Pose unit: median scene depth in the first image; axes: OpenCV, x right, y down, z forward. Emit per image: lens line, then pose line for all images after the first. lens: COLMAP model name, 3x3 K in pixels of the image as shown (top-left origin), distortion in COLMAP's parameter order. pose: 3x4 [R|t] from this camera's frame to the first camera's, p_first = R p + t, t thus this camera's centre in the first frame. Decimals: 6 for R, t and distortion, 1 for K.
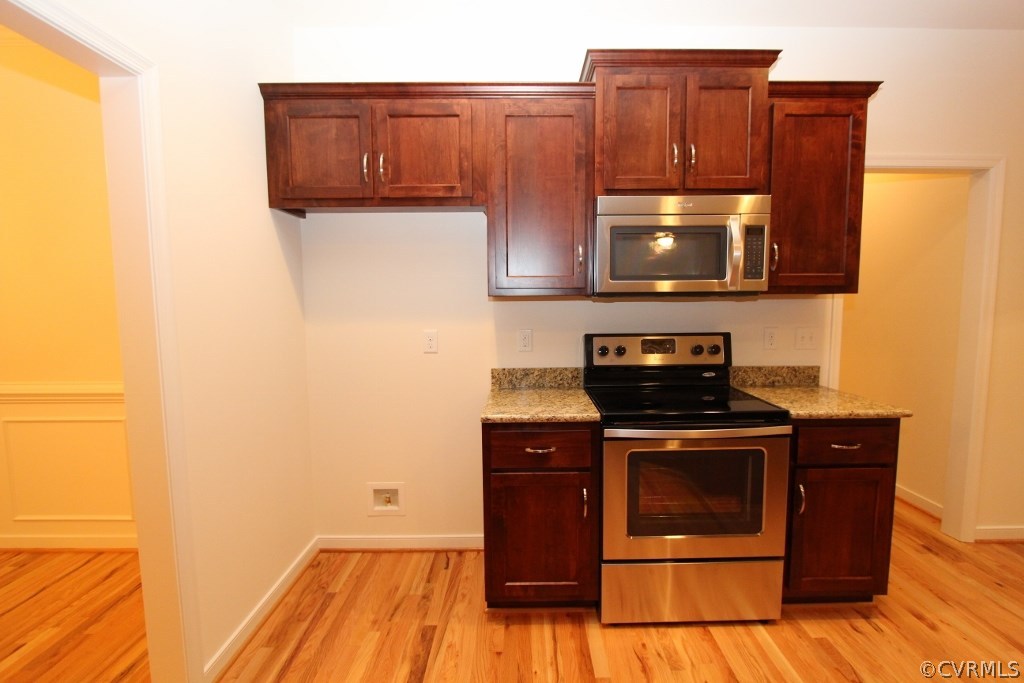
lens RADIAL K [[472.2, 0, 516.1], [0, 472.2, 341.0], [0, 0, 1]] dist [-0.018587, 0.001572]
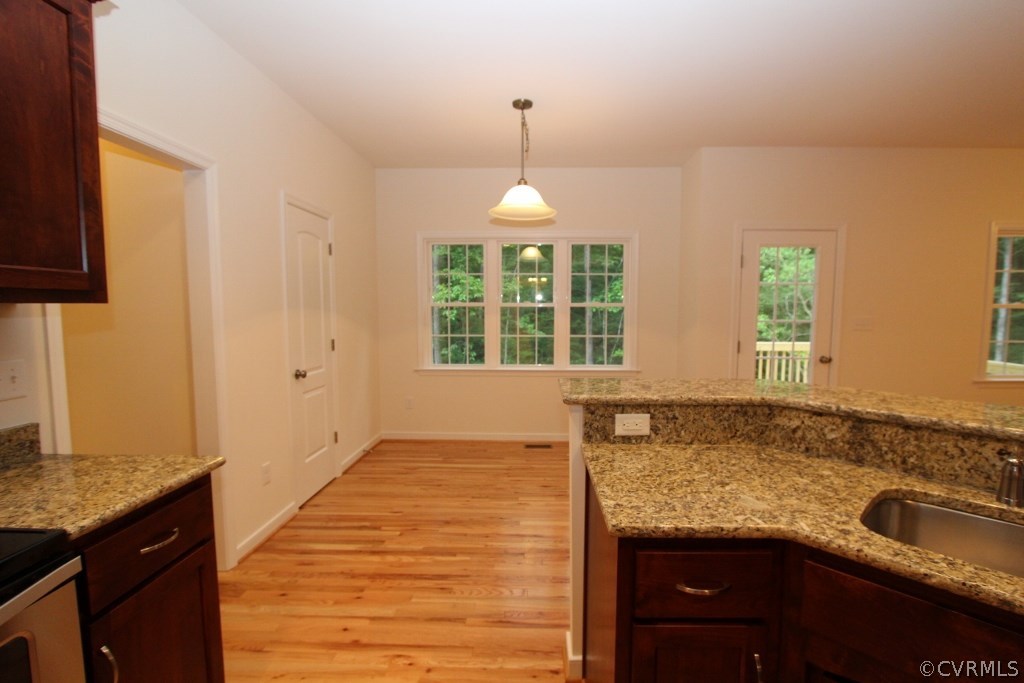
lens RADIAL K [[472.2, 0, 537.0], [0, 472.2, 344.2], [0, 0, 1]] dist [-0.018587, 0.001572]
pose [[0.009641, -0.074007, 0.997211, 0.082523], [0.084159, 0.993779, 0.072938, -0.041384], [-0.996406, 0.083221, 0.015809, 0.398050]]
